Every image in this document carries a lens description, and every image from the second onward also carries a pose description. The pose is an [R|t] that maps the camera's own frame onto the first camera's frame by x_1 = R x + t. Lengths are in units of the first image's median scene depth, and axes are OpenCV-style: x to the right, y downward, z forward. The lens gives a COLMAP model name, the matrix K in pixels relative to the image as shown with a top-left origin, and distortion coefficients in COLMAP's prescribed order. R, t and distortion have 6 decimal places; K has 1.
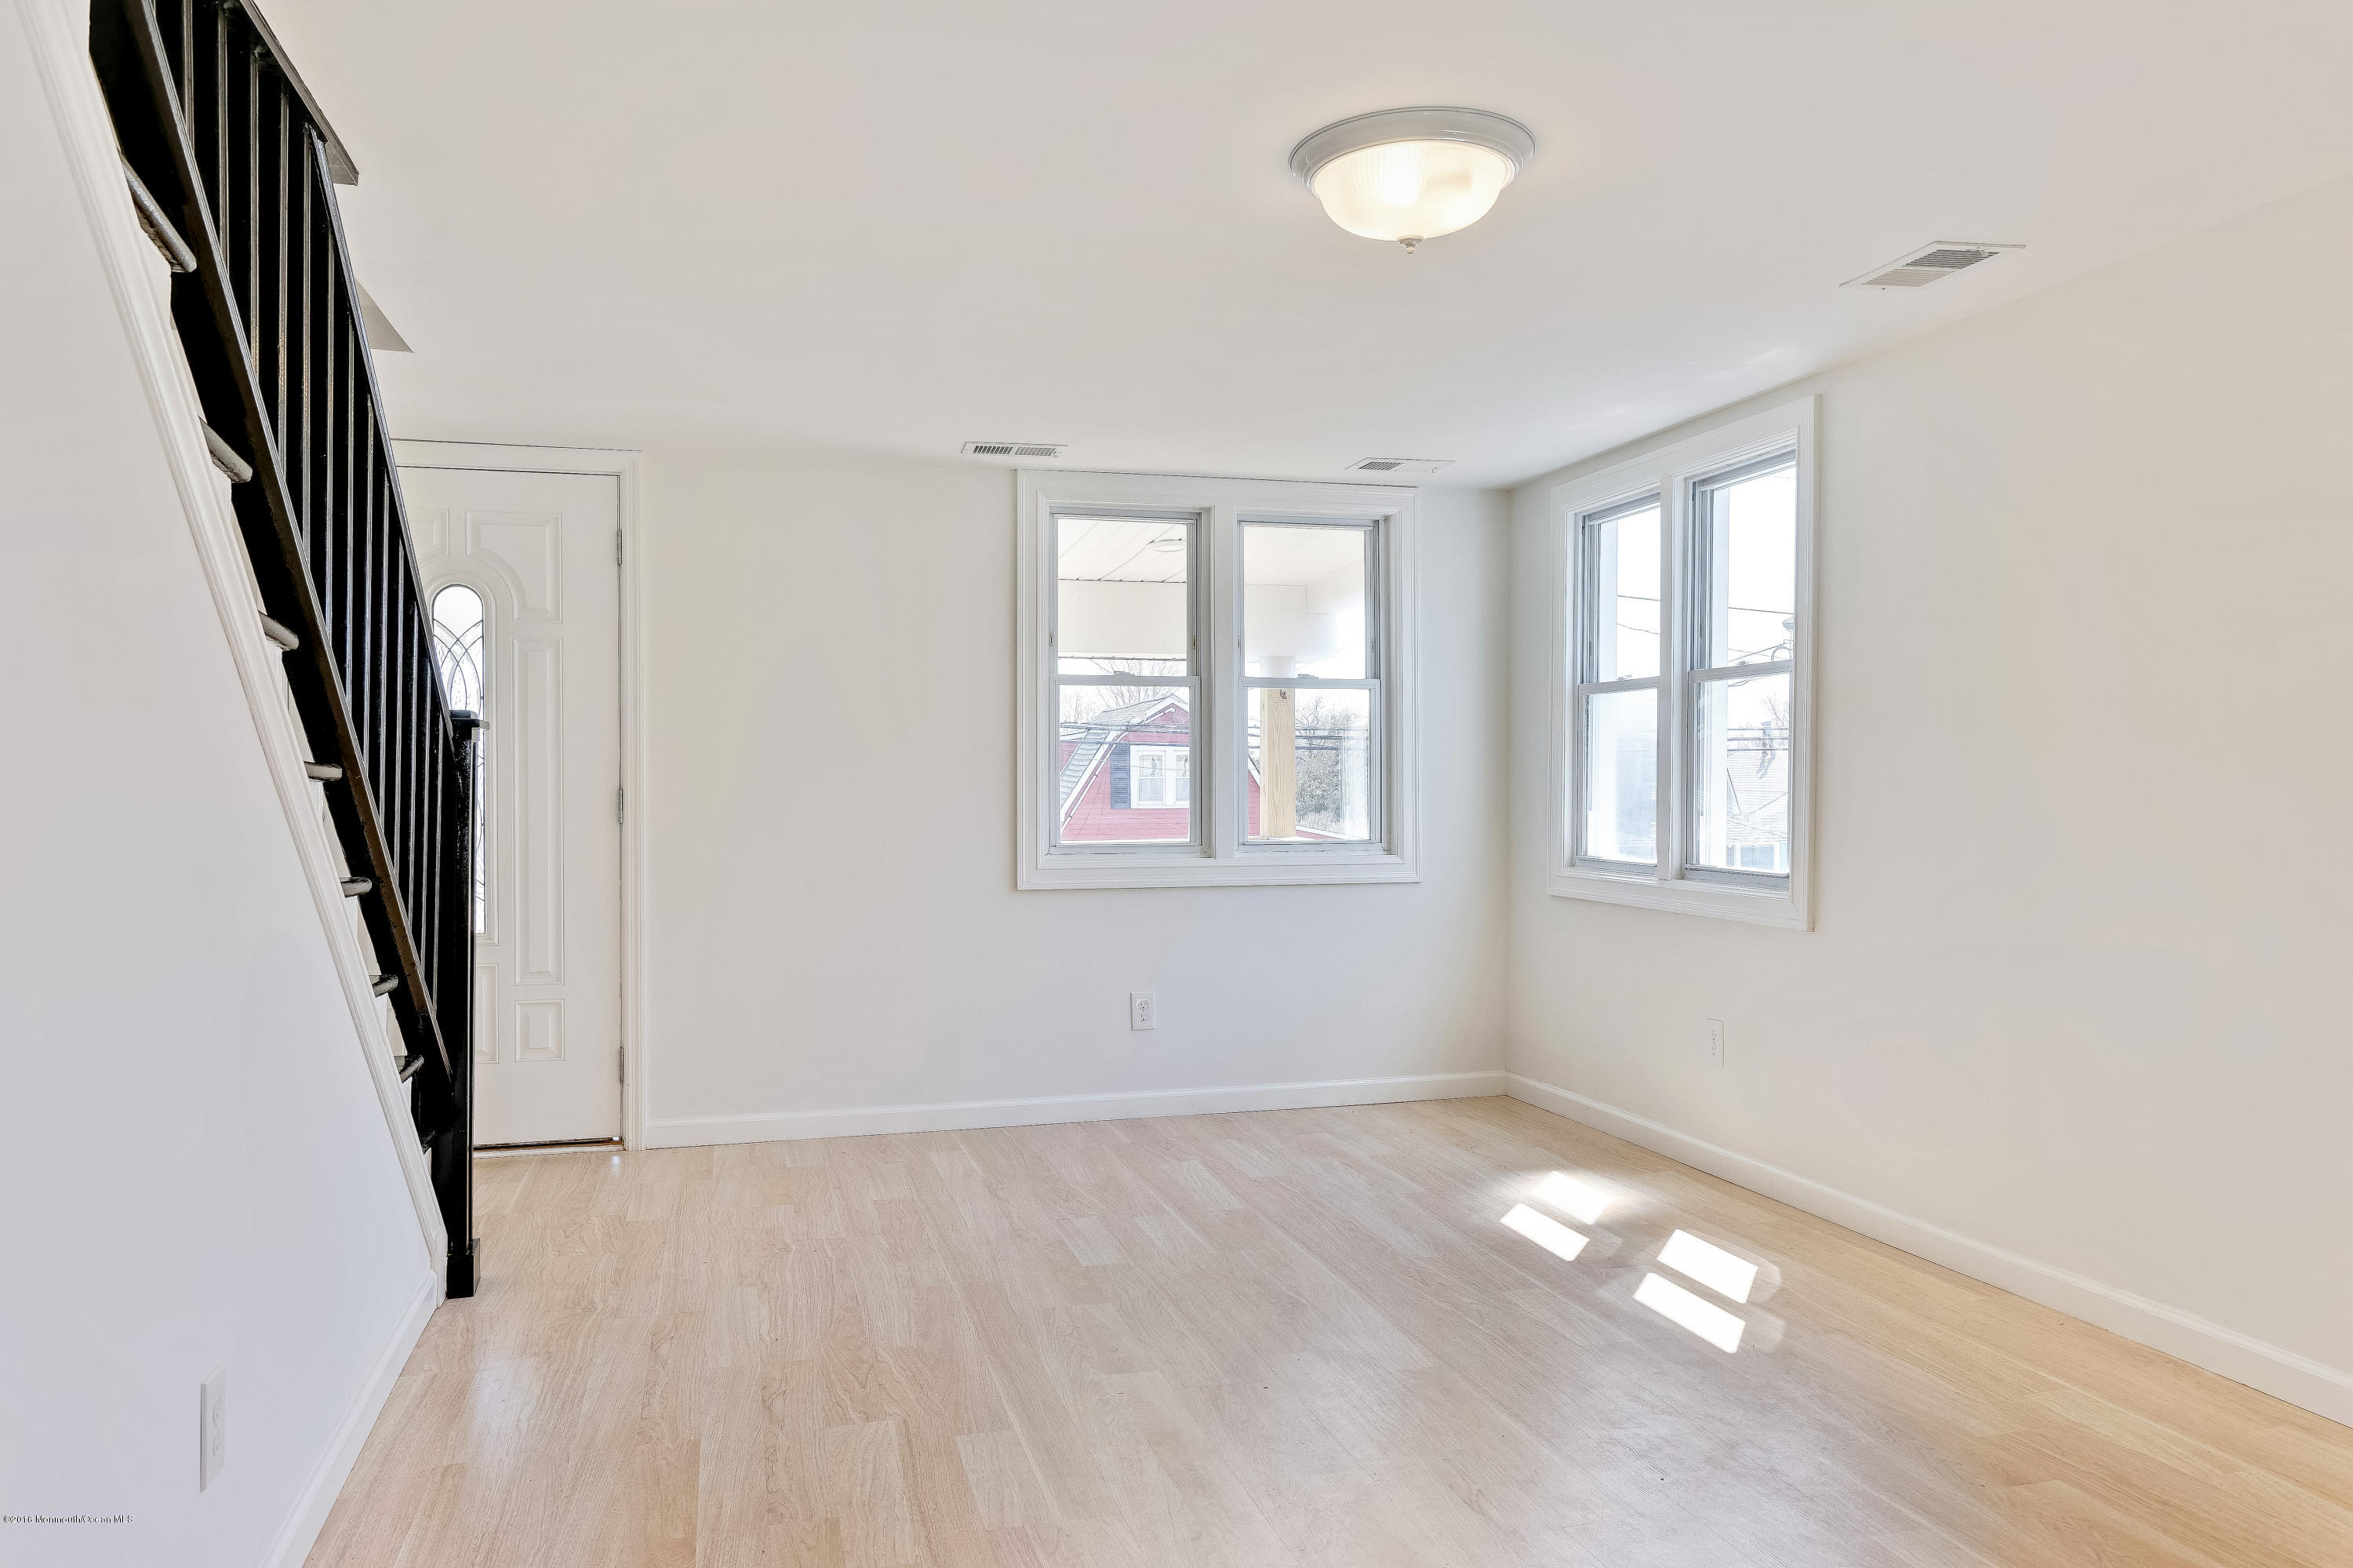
lens RADIAL K [[1667.5, 0, 1176.5], [0, 1667.5, 784.0], [0, 0, 1]] dist [-0.003989, -0.000923]
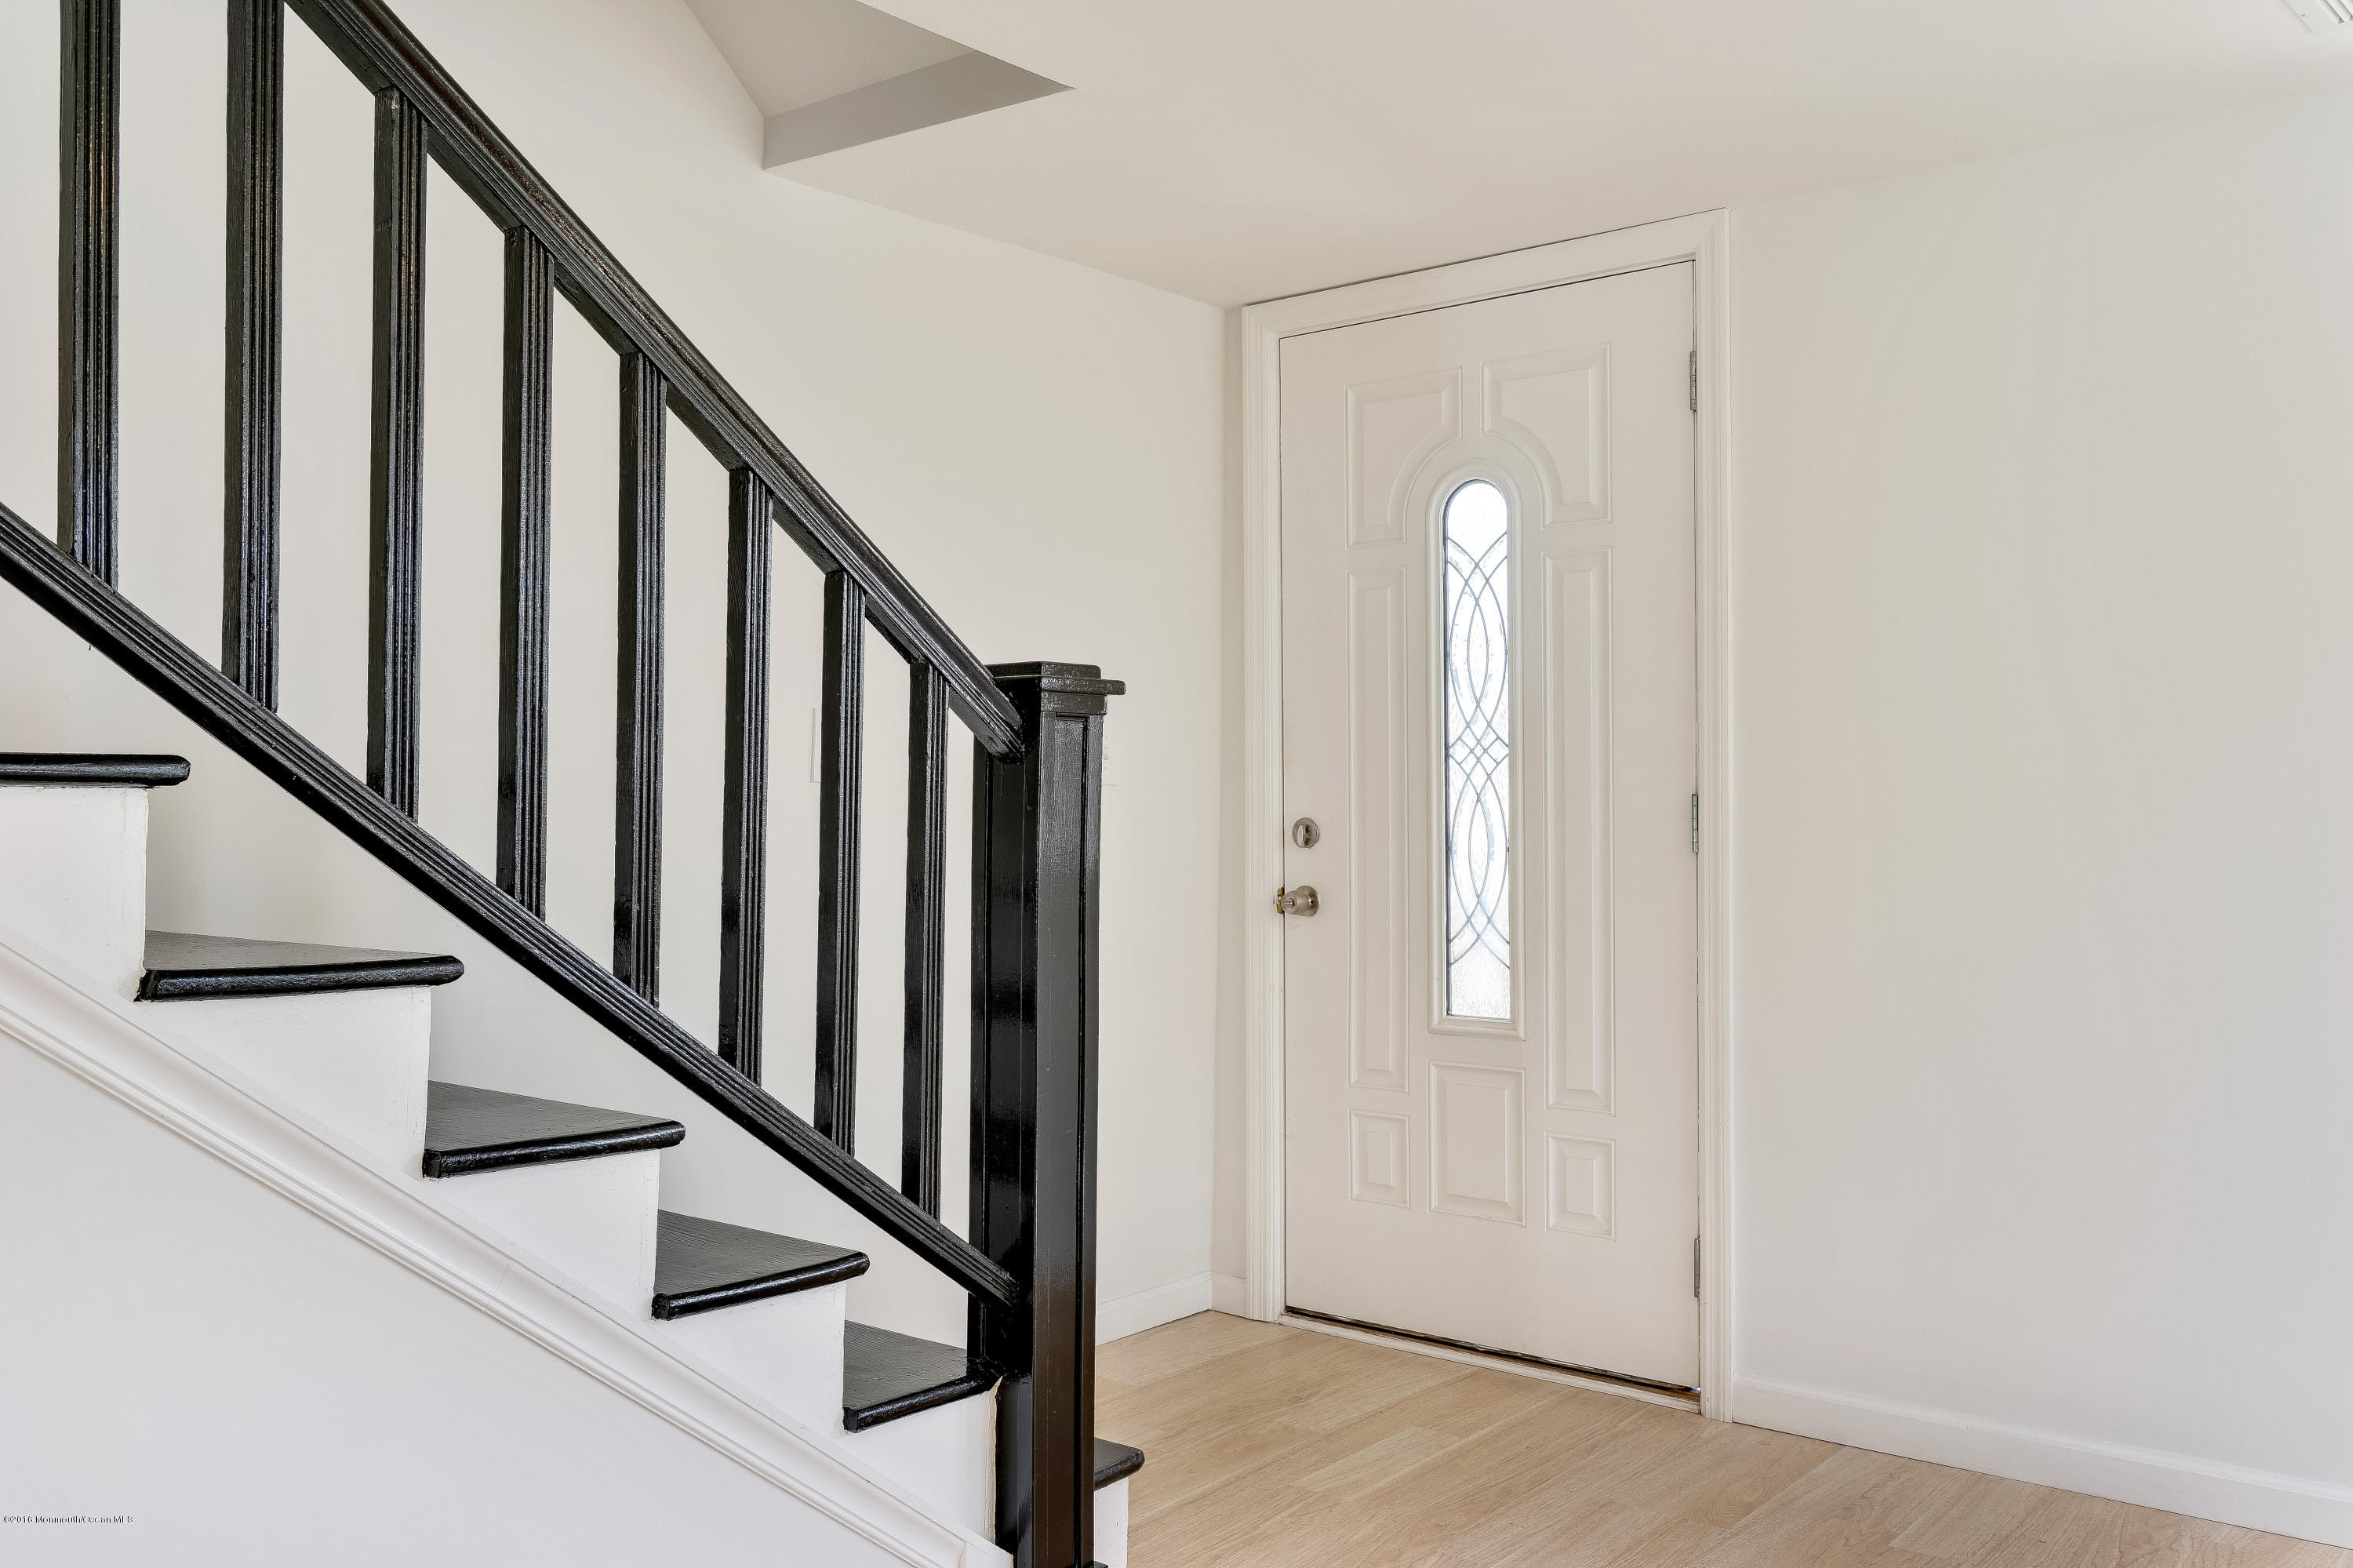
lens RADIAL K [[1924.1, 0, 1176.5], [0, 1924.1, 784.0], [0, 0, 1]] dist [0.005663, 0.001126]
pose [[0.592011, -0.002159, -0.805927, 0.103808], [0.002303, 0.999997, -0.000987, -0.000202], [0.805926, -0.001272, 0.592014, 0.456478]]
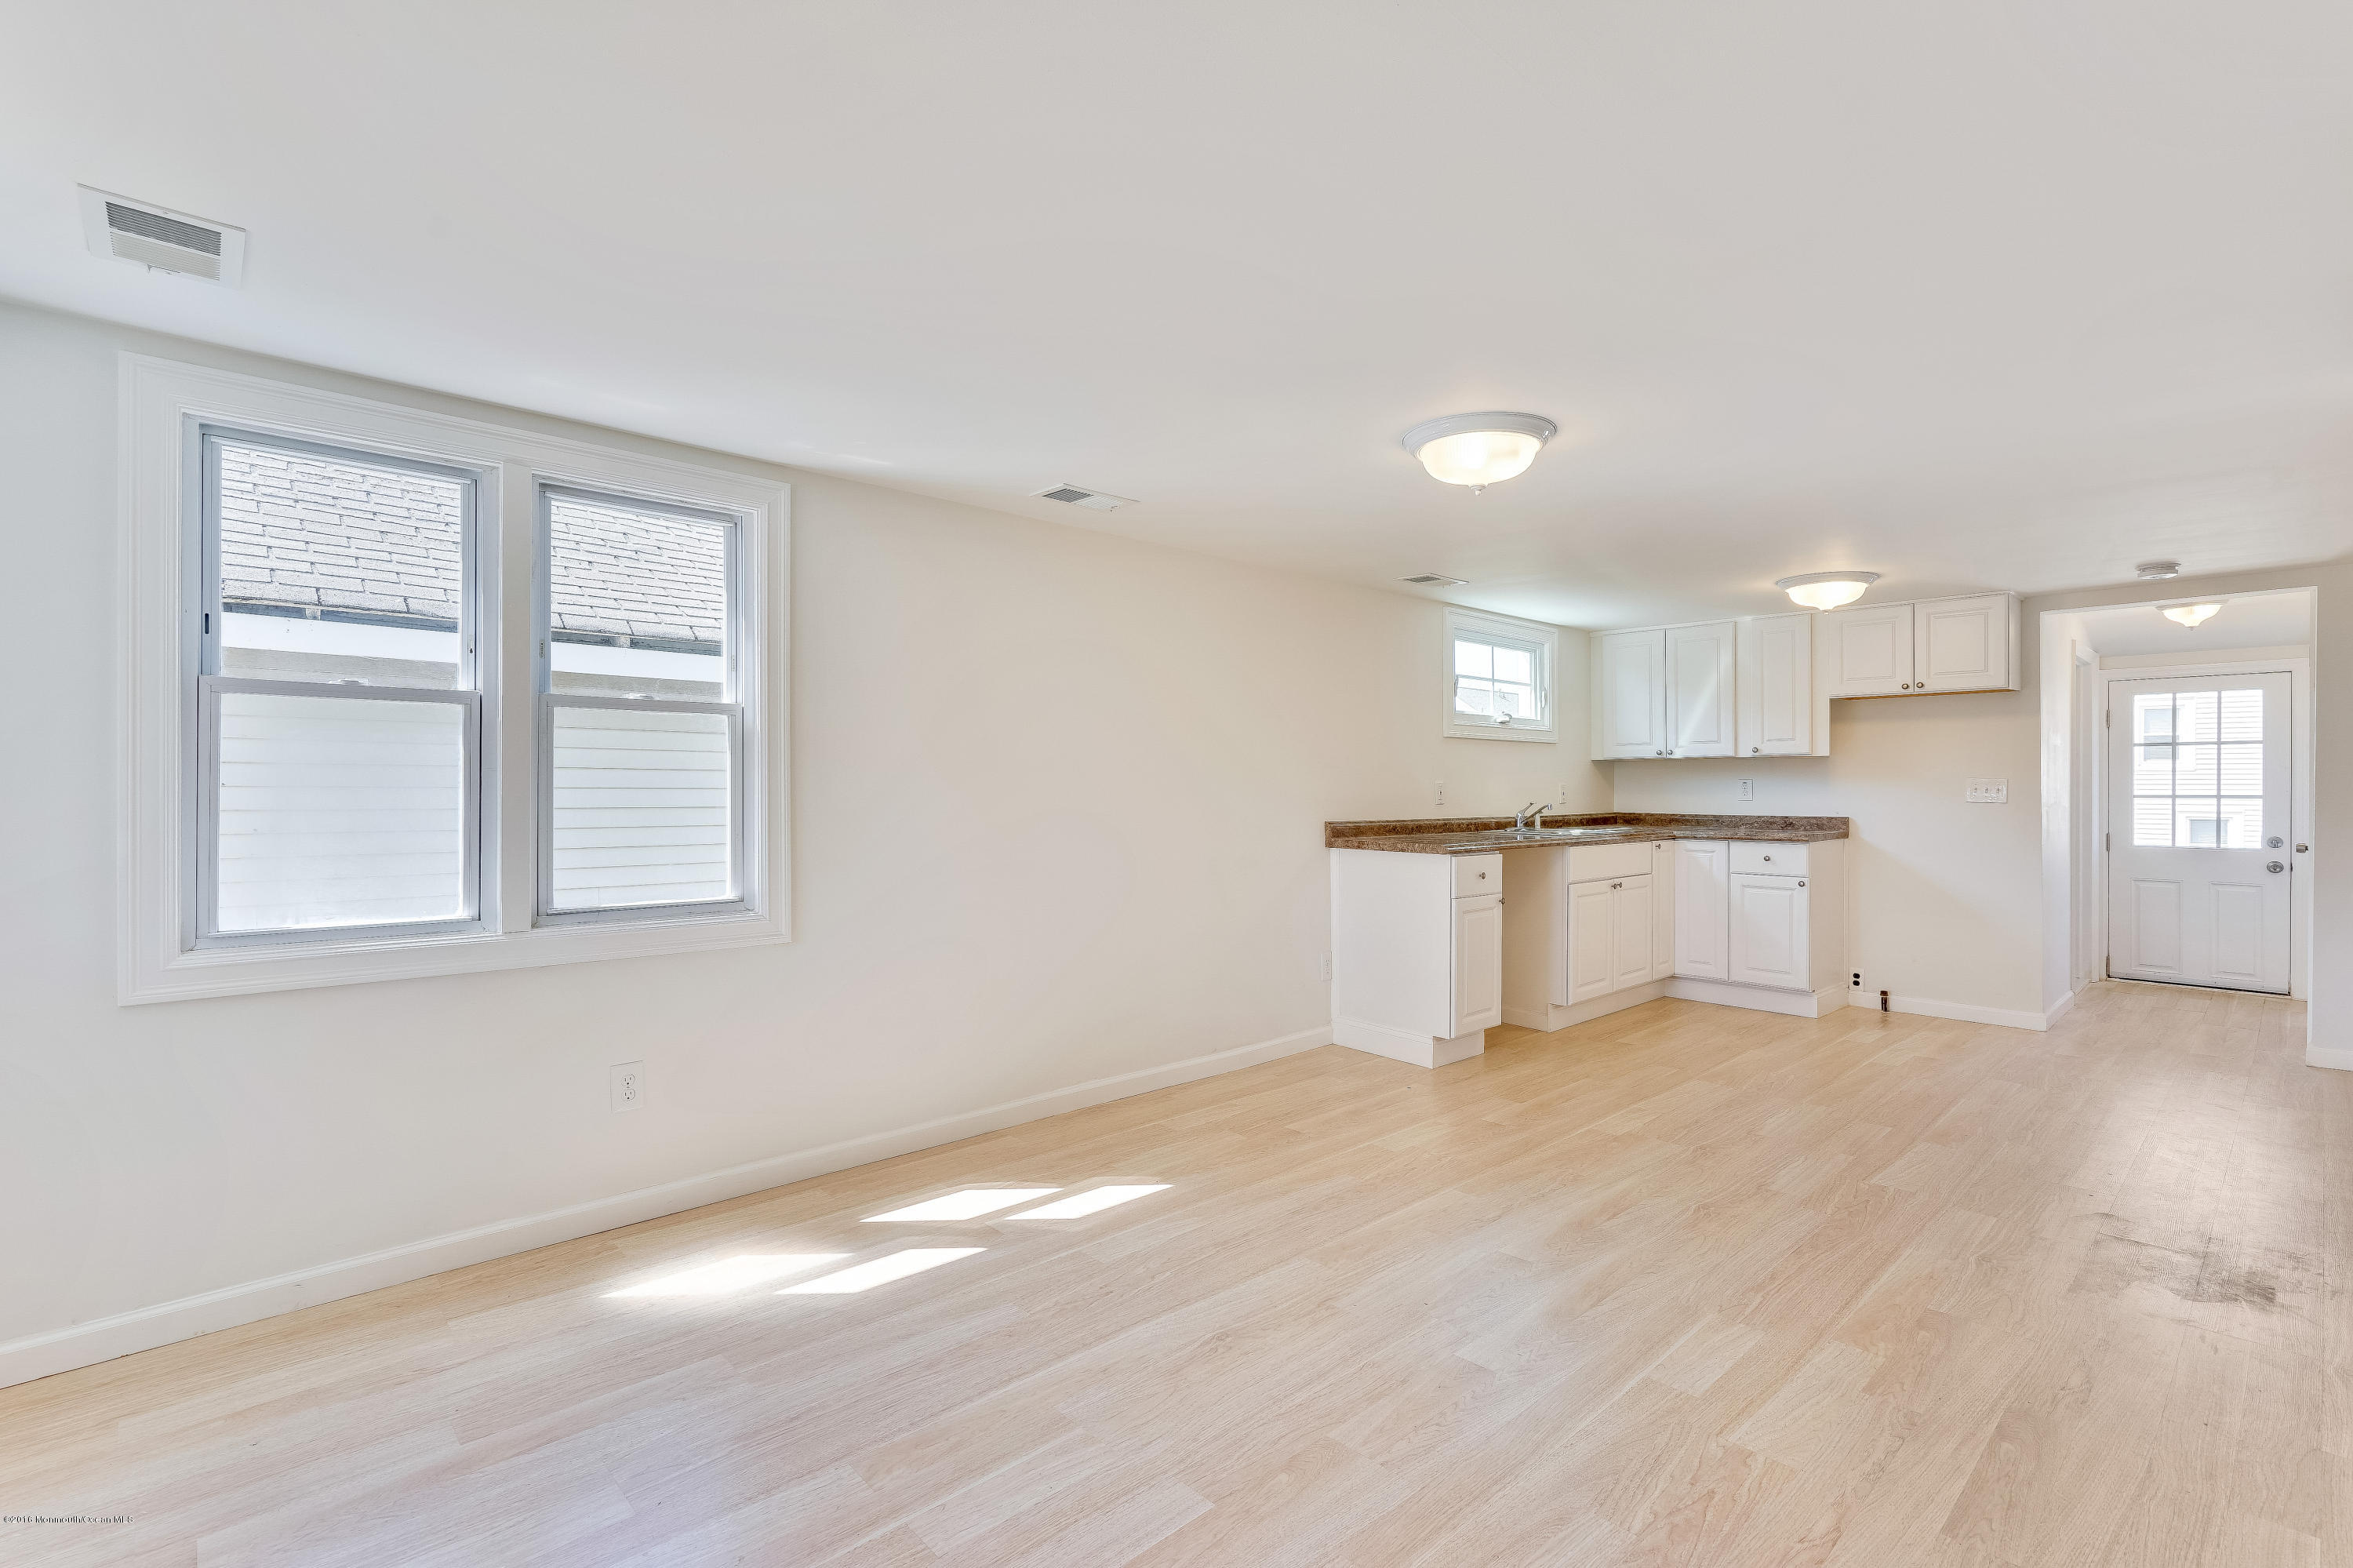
lens RADIAL K [[1078.7, 0, 1176.5], [0, 1078.7, 784.0], [0, 0, 1]] dist [-0.000477, 0.000094]
pose [[-0.469908, 0.005093, 0.882700, -0.343778], [-0.000307, 0.999982, -0.005934, -0.014993], [-0.882715, -0.003059, -0.469899, 0.920252]]
